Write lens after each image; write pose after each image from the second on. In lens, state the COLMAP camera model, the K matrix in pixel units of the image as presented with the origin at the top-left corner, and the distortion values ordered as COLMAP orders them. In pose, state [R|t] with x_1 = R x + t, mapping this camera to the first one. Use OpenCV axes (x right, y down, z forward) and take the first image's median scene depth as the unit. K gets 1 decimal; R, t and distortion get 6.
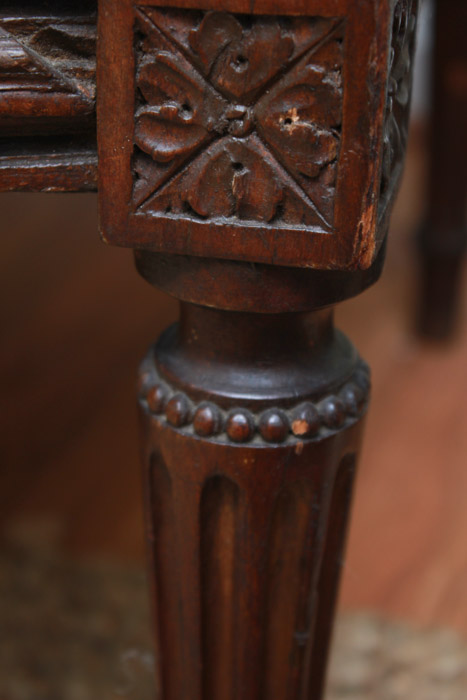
lens RADIAL K [[1687.0, 0, 233.5], [0, 1687.0, 350.0], [0, 0, 1]] dist [0.061138, 0.606768]
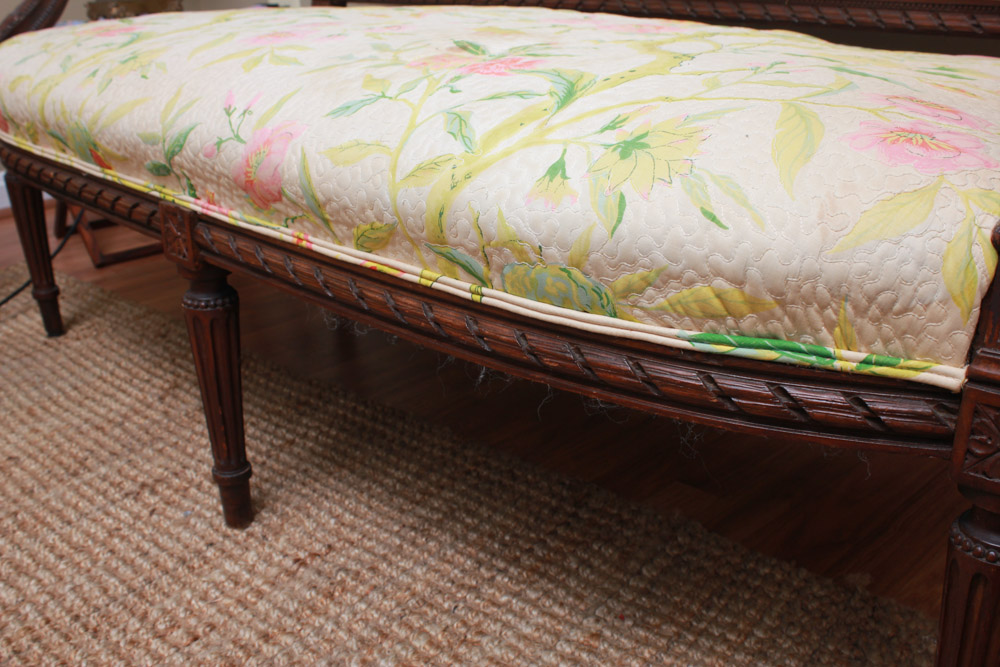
lens RADIAL K [[1064.3, 0, 500.0], [0, 1064.3, 333.5], [0, 0, 1]] dist [-0.074358, 0.018437]
pose [[0.906968, 0.122703, -0.402931, -0.085345], [-0.165304, 0.983569, -0.072565, -0.055813], [0.387407, 0.132420, 0.912349, -0.901725]]
